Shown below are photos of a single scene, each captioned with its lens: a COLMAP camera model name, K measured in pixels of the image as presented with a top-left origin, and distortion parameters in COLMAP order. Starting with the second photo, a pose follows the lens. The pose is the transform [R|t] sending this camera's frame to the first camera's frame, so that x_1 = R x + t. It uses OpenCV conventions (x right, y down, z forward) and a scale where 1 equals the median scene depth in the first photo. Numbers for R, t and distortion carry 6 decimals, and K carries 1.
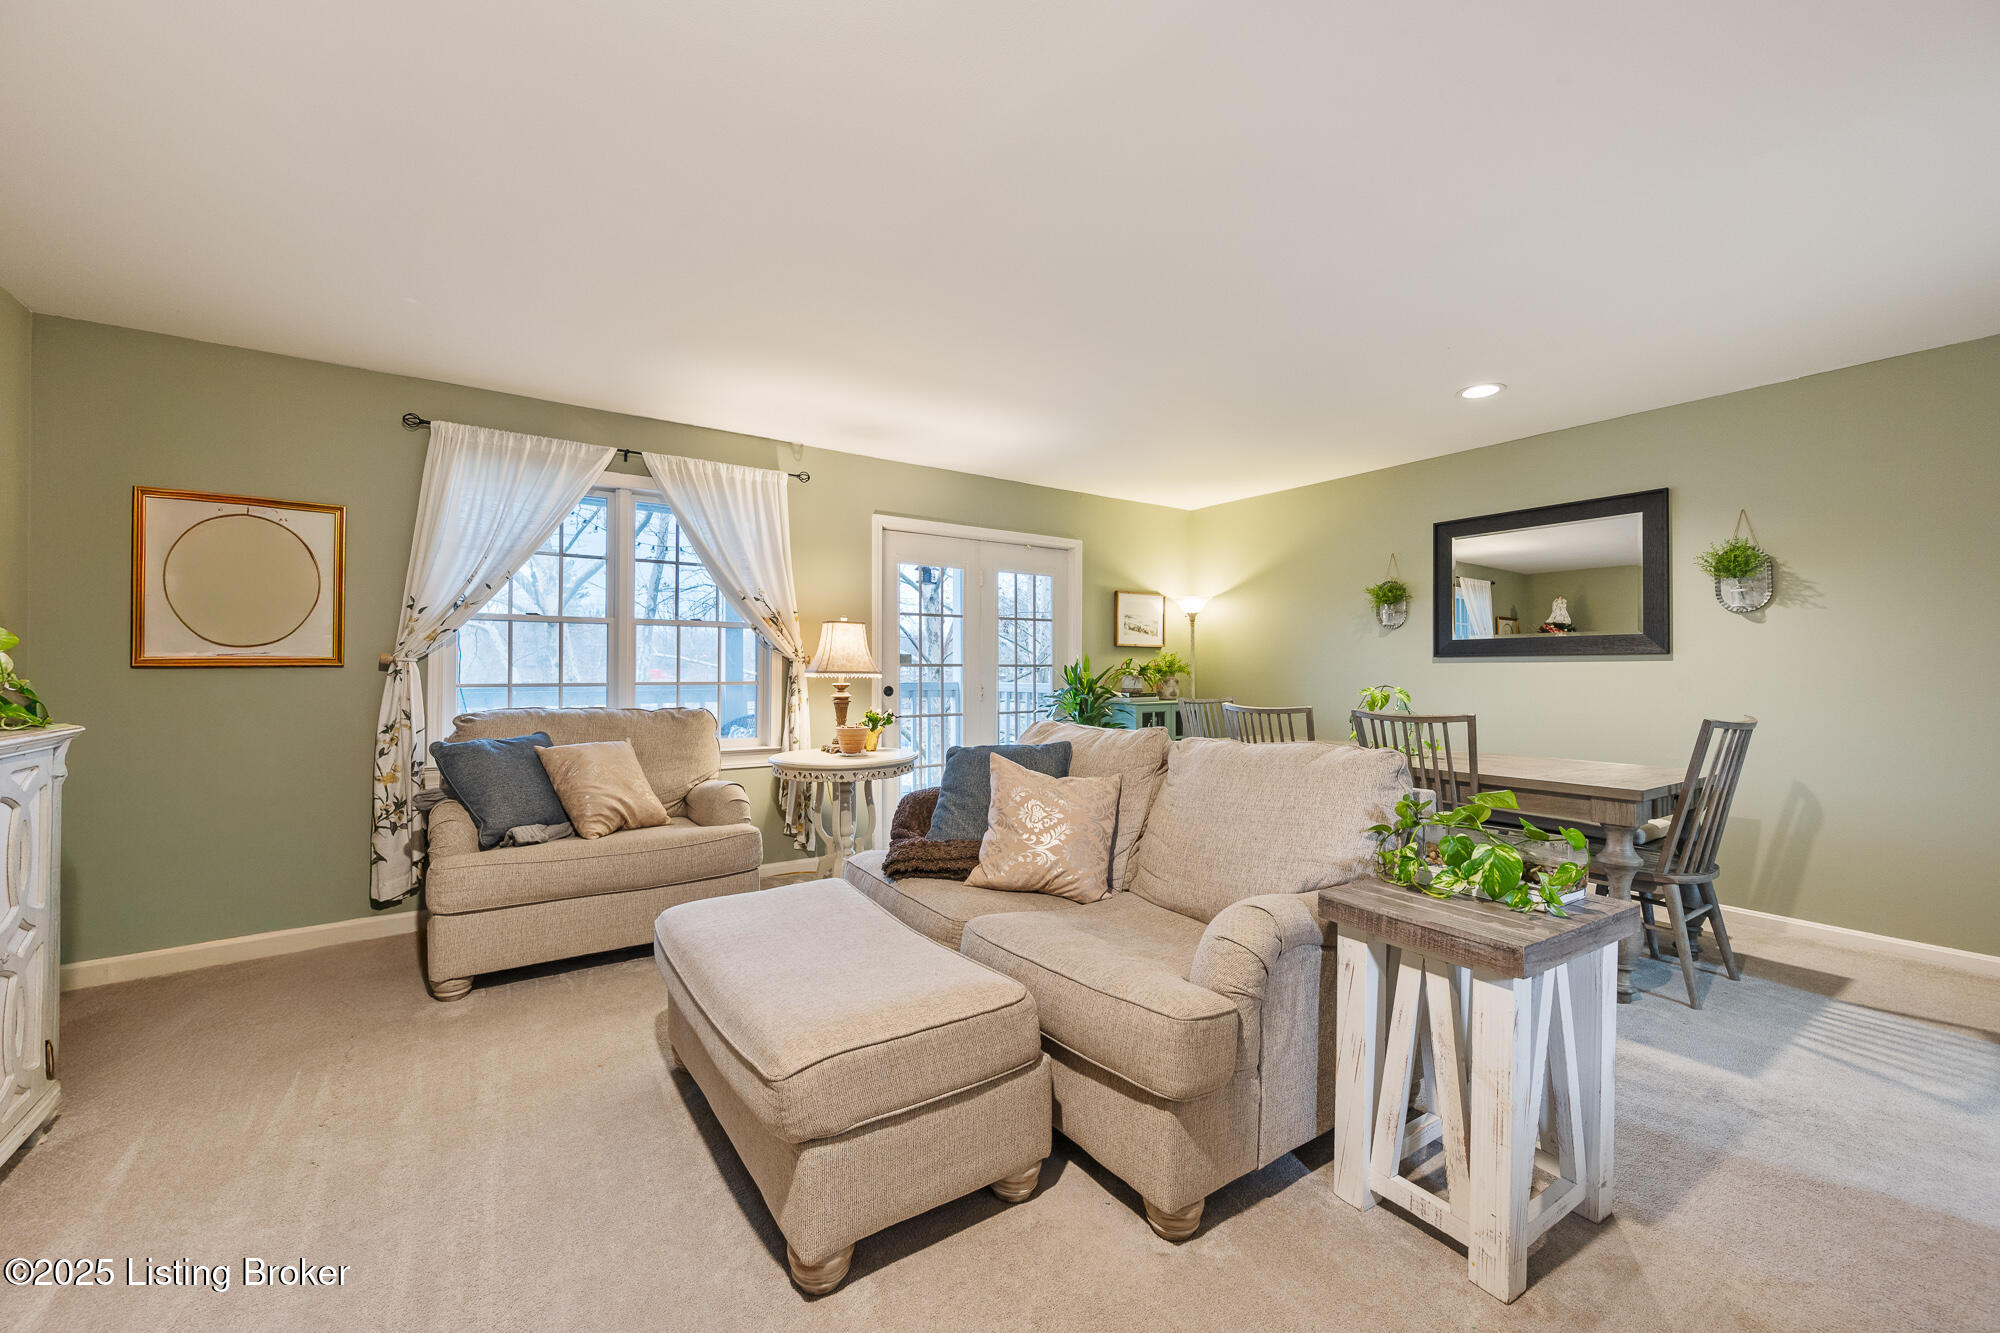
lens RADIAL K [[781.1, 0, 990.6], [0, 781.1, 669.0], [0, 0, 1]] dist [-0.003449, -0.000252]
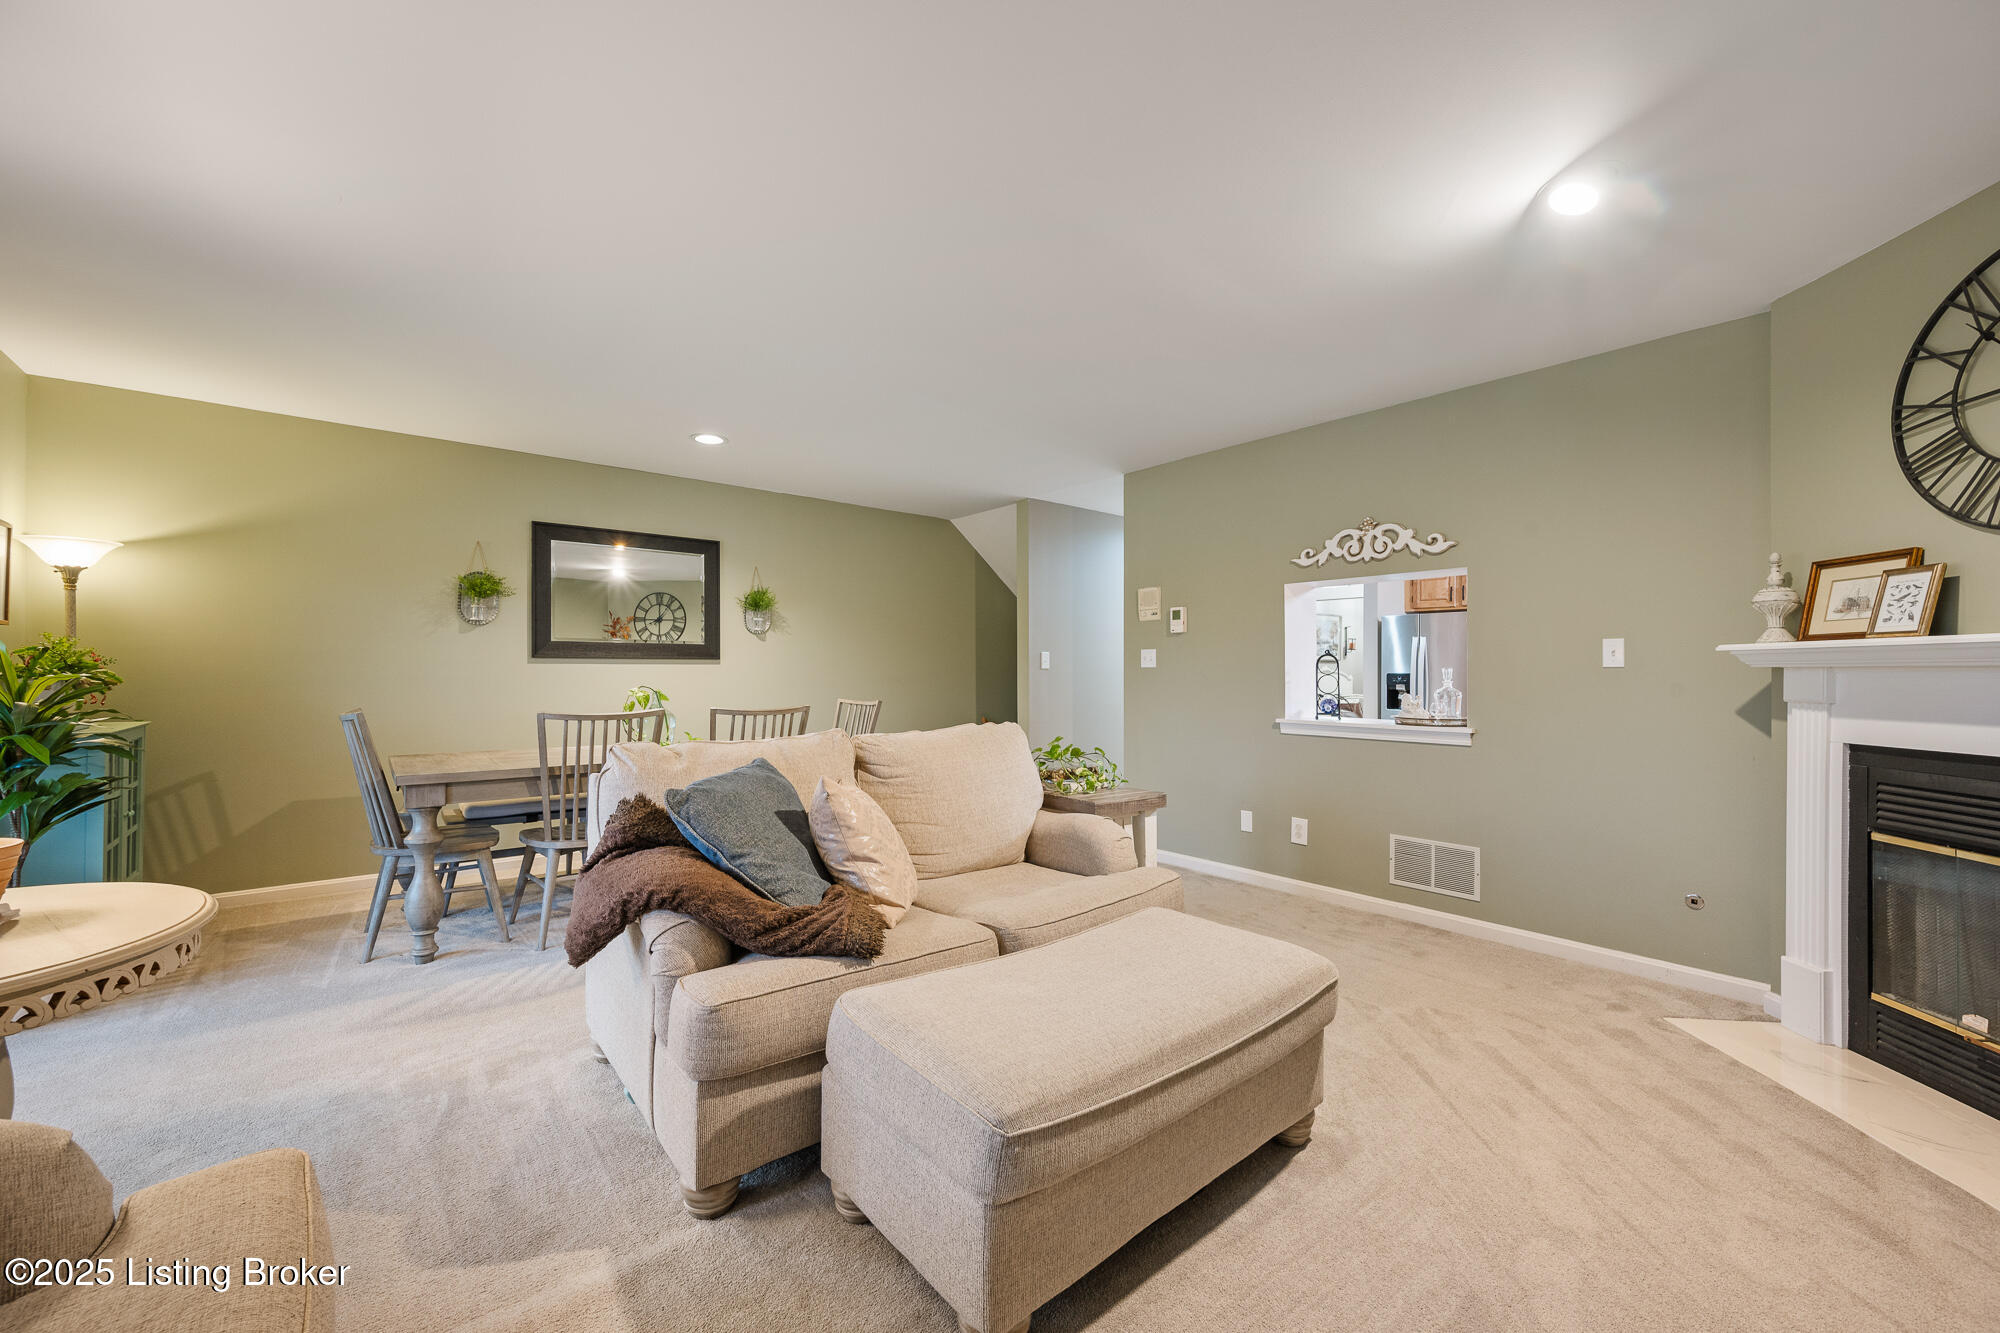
lens RADIAL K [[781.1, 0, 989.7], [0, 781.1, 671.2], [0, 0, 1]] dist [-0.003449, -0.000252]
pose [[-0.096565, 0.001127, 0.995326, -0.475879], [-0.005272, 0.999985, -0.001643, 0.000355], [-0.995313, -0.005406, -0.096558, 0.537835]]
